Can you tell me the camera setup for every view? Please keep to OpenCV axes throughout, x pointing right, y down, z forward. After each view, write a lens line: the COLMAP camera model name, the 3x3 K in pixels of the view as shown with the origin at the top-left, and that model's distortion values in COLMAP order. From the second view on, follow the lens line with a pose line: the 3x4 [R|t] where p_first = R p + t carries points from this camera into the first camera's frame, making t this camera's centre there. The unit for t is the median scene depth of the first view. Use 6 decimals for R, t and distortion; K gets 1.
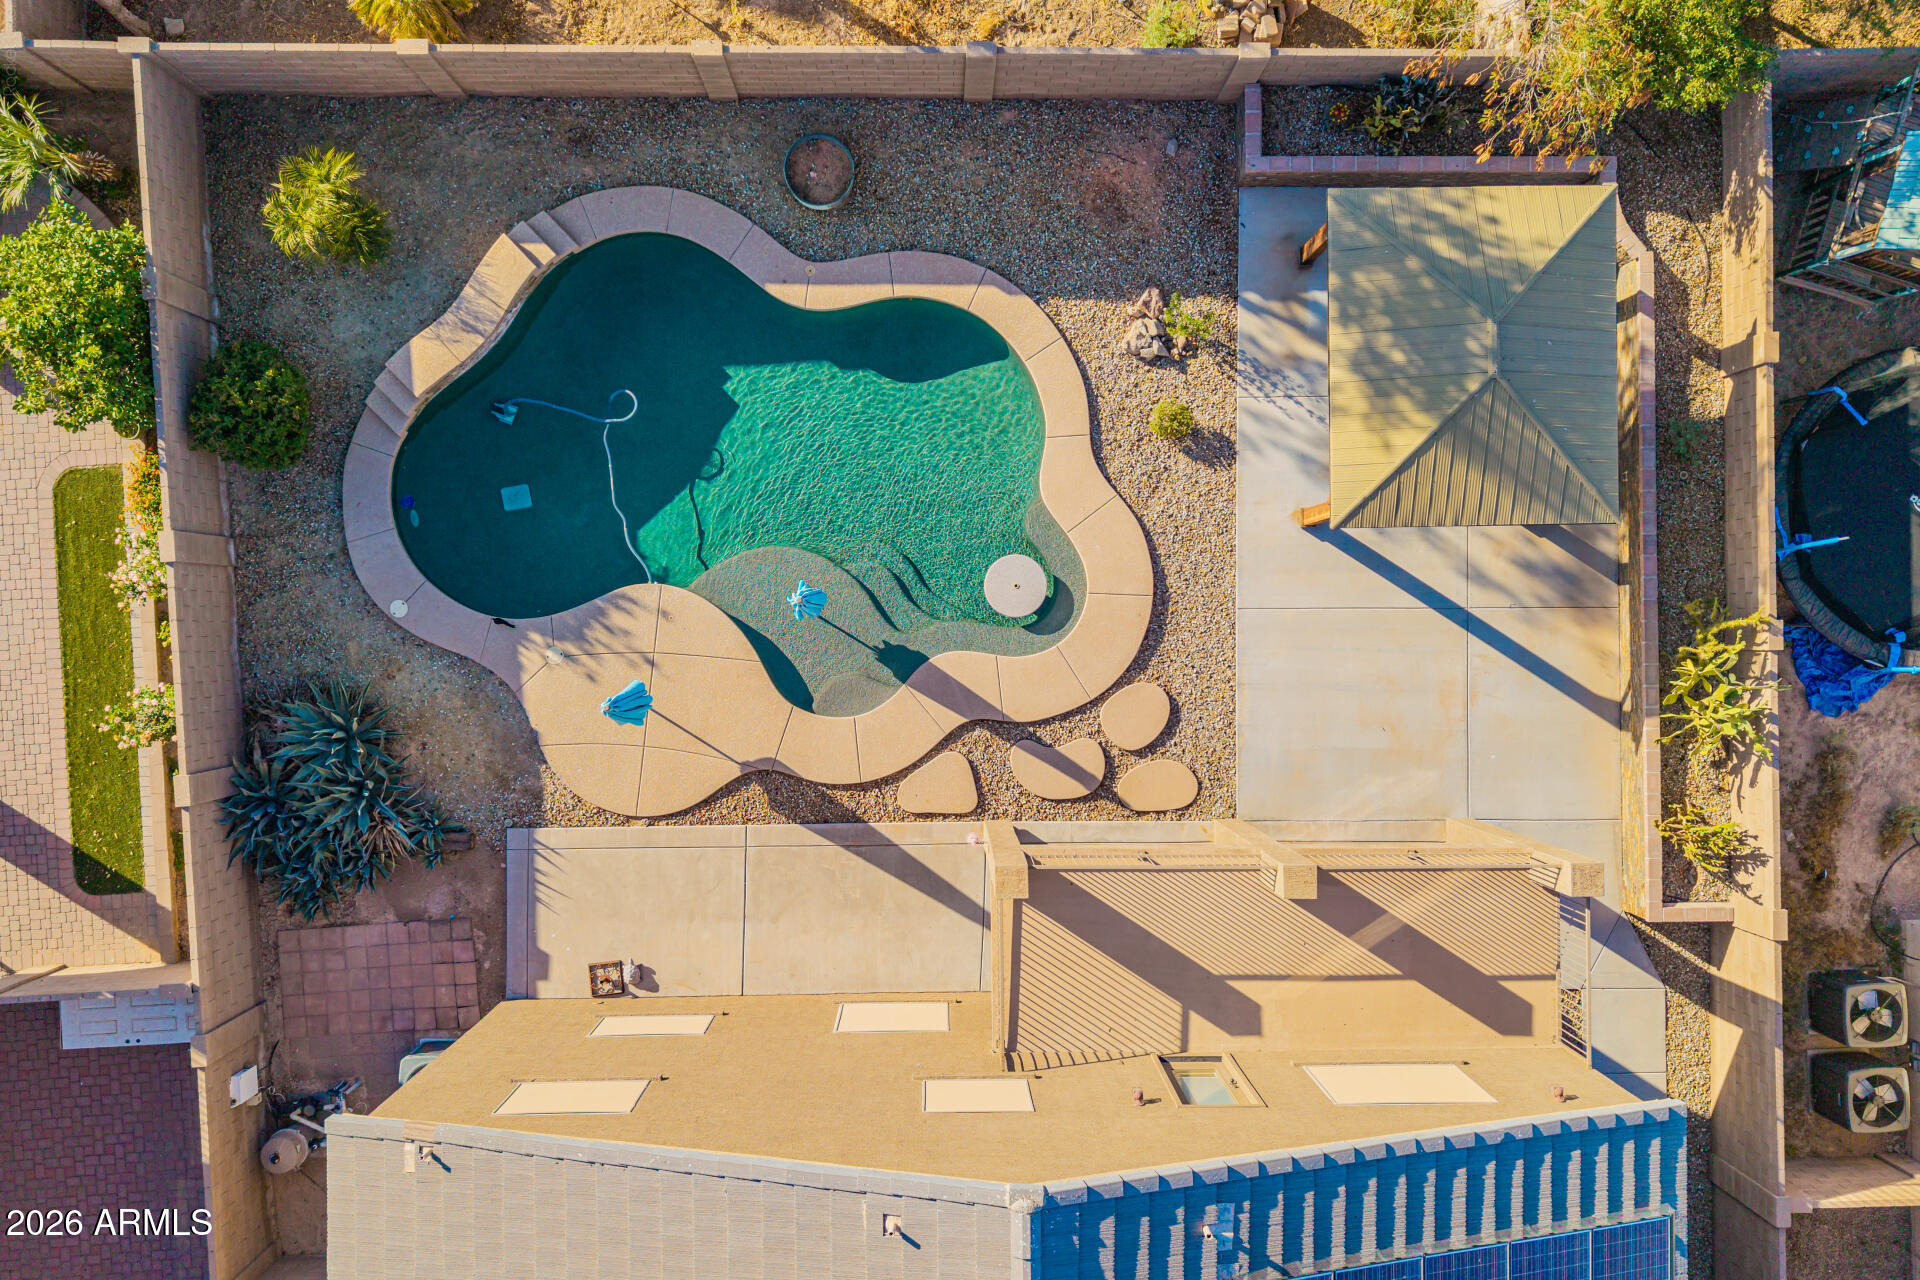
lens RADIAL K [[1543.2, 0, 961.2], [0, 1543.2, 653.5], [0, 0, 1]] dist [0.047788, -0.063406]
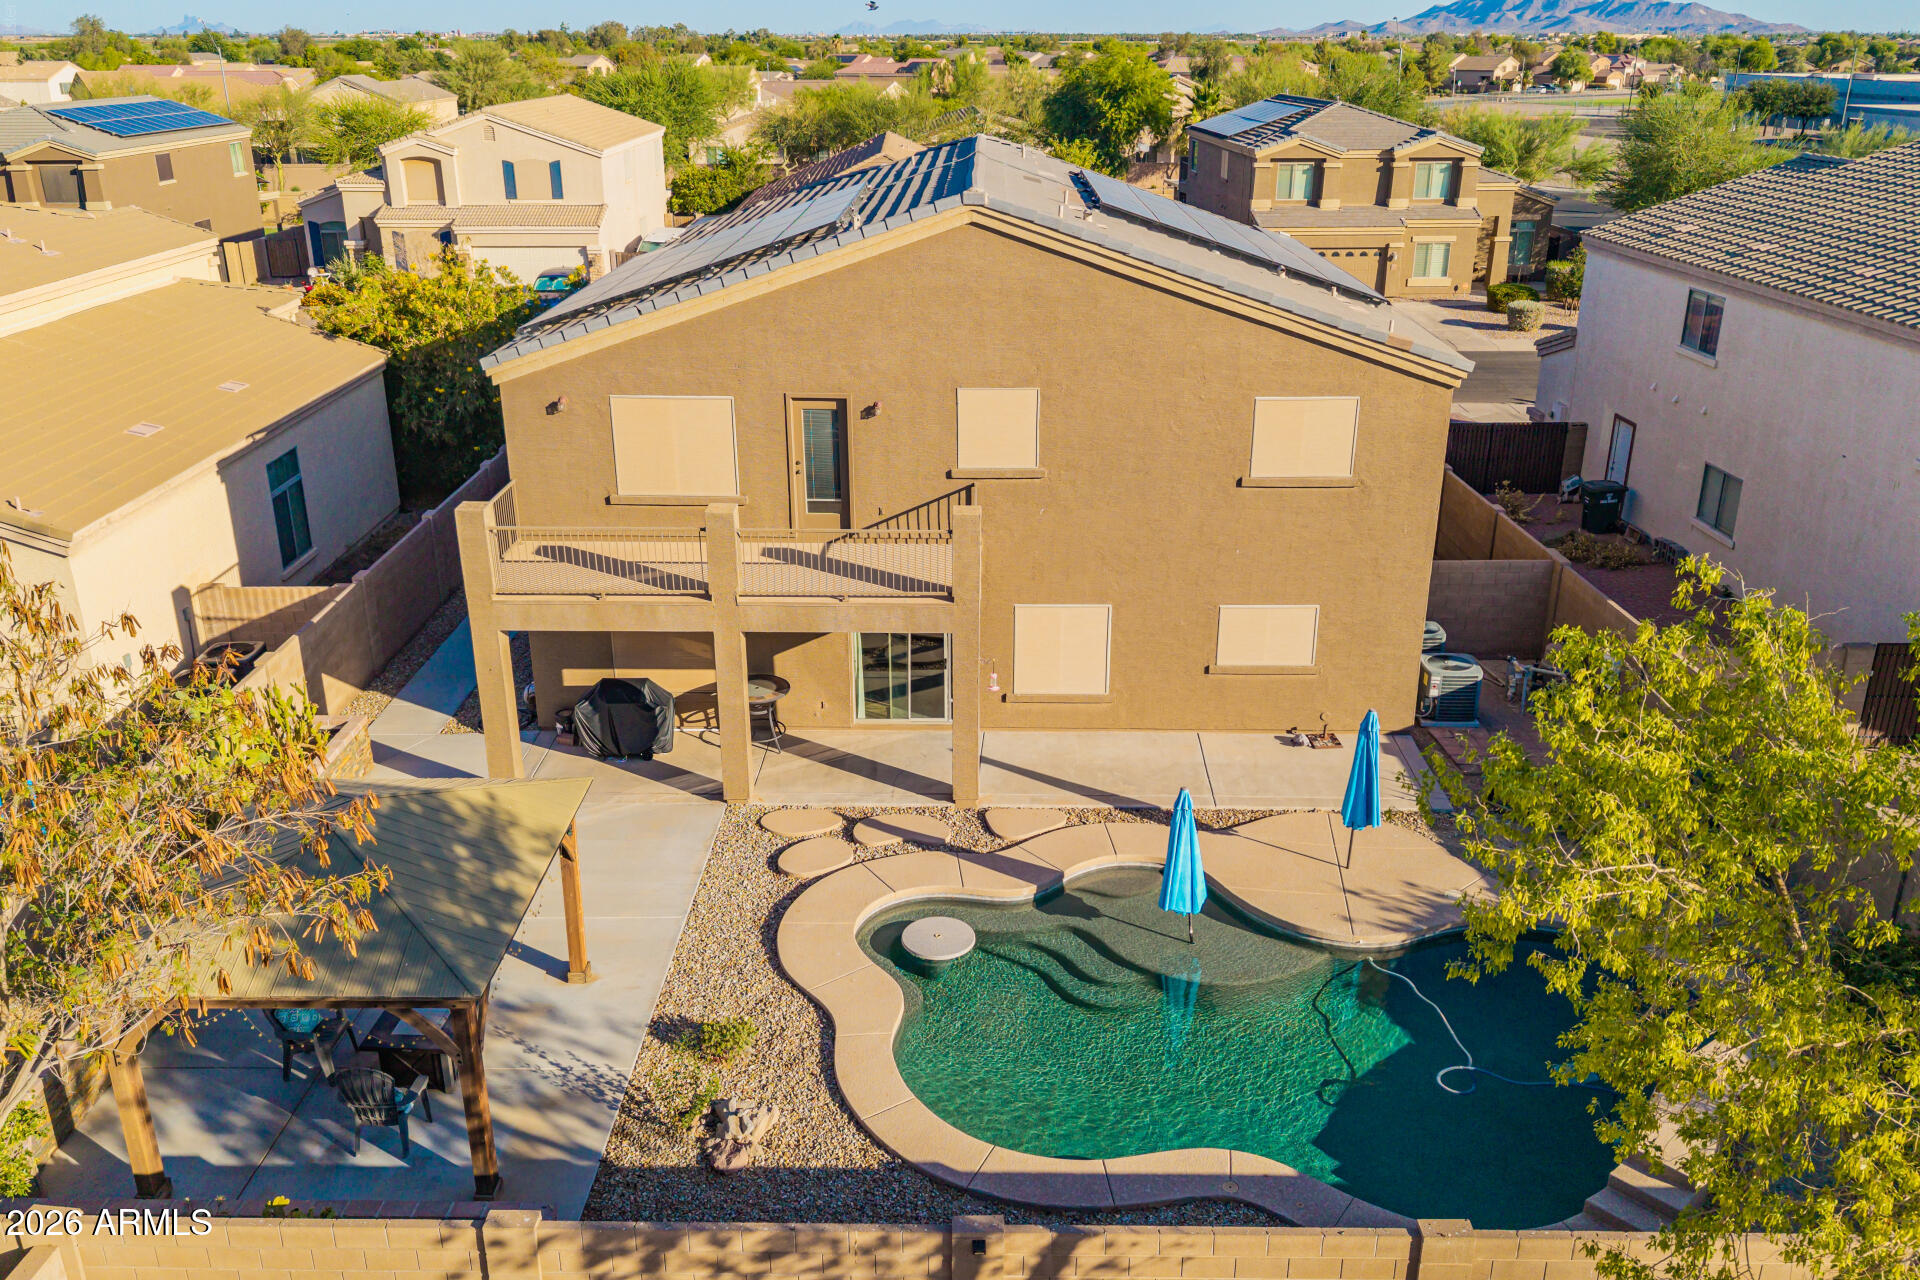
lens RADIAL K [[1543.2, 0, 964.4], [0, 1543.2, 644.6], [0, 0, 1]] dist [0.047788, -0.063406]
pose [[-0.999639, -0.024327, 0.011385, 0.015598], [0.019668, -0.374348, 0.927080, -0.784910], [-0.018291, 0.926969, 0.374692, 0.532275]]
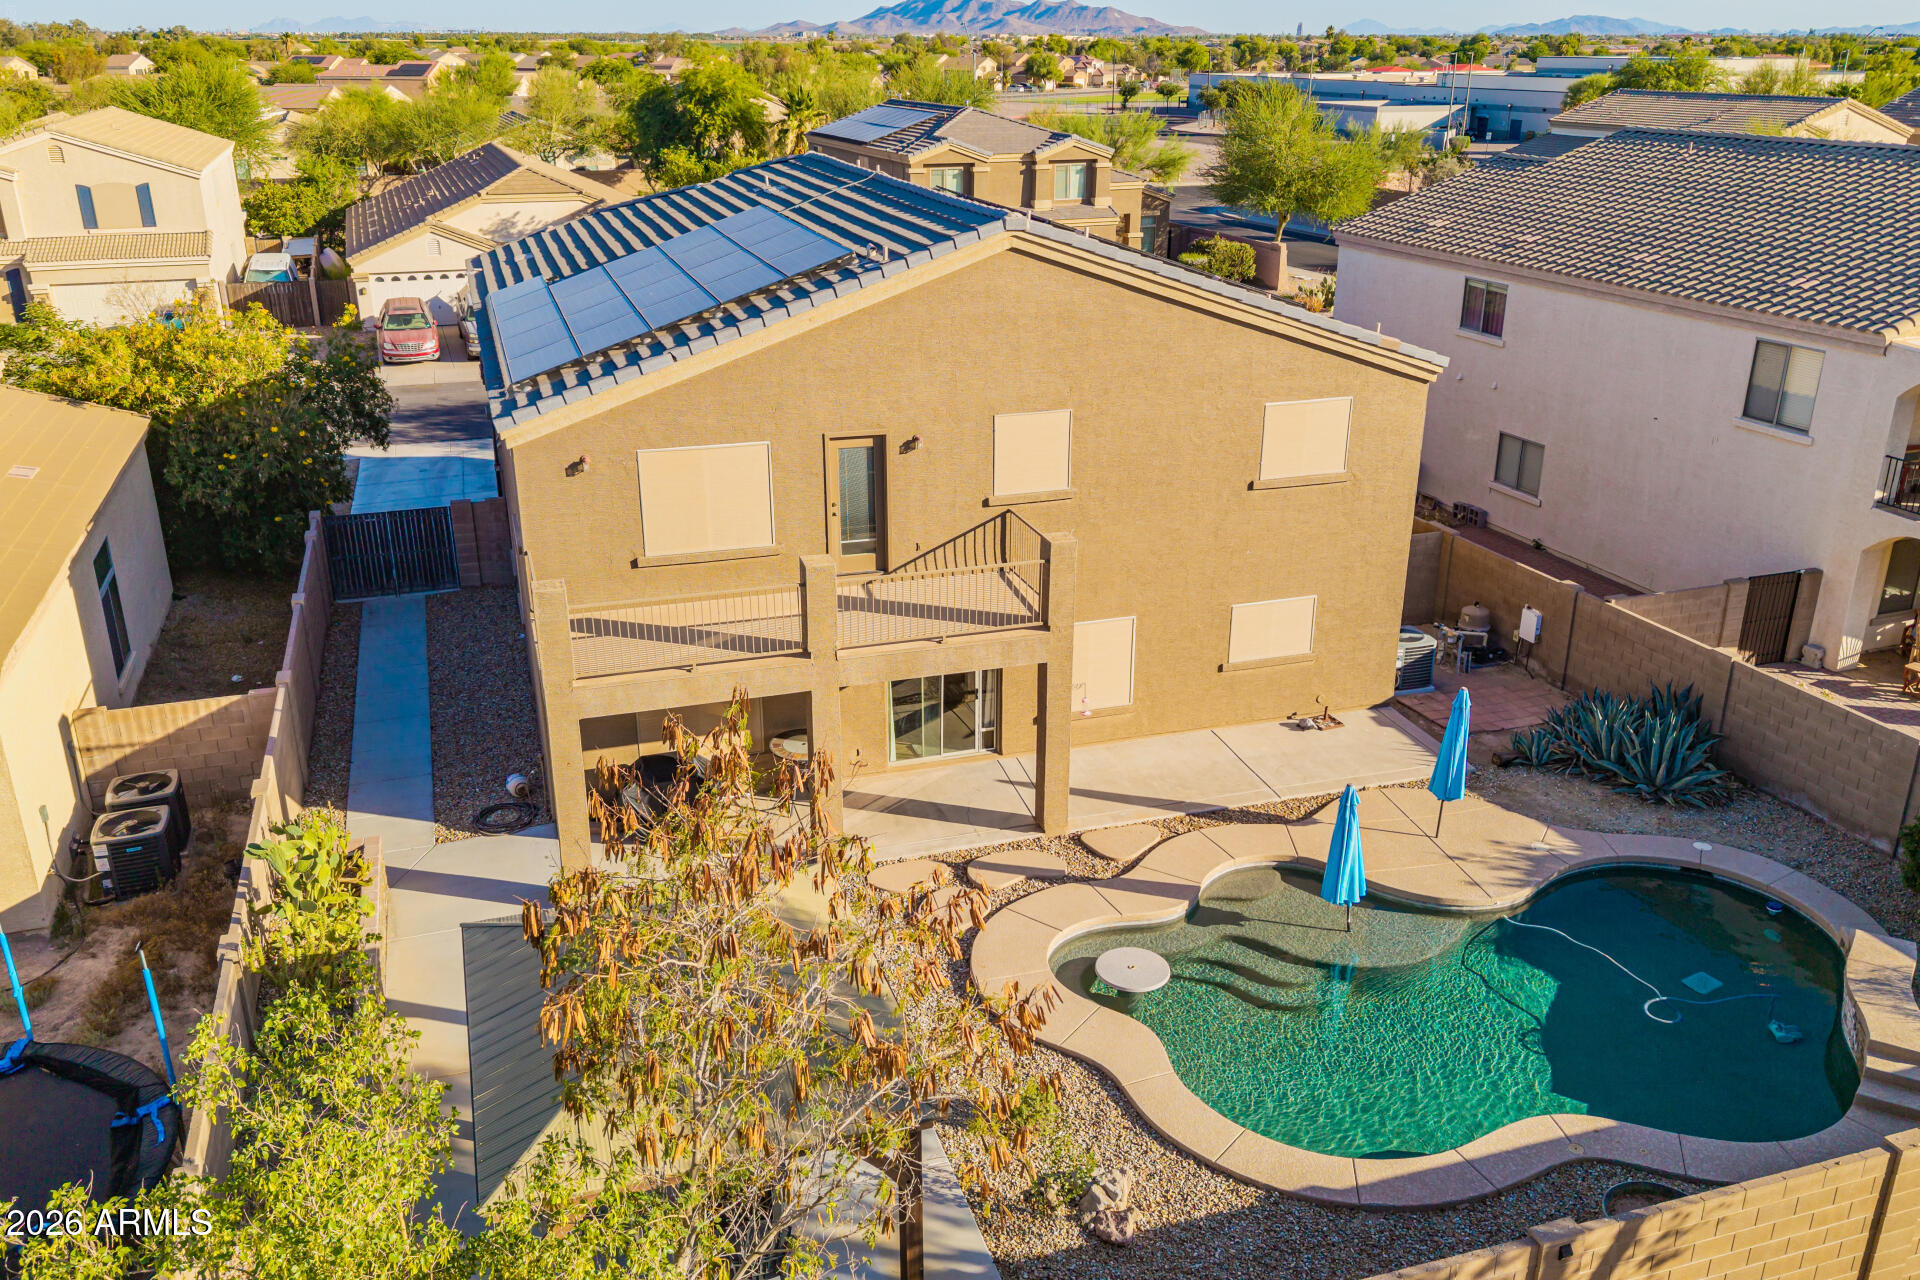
lens RADIAL K [[1543.2, 0, 964.6], [0, 1543.2, 644.4], [0, 0, 1]] dist [0.047788, -0.063406]
pose [[-0.954045, 0.091239, -0.285437, 0.354868], [-0.298892, -0.358088, 0.884554, -0.713449], [-0.021506, 0.929219, 0.368902, 0.525633]]
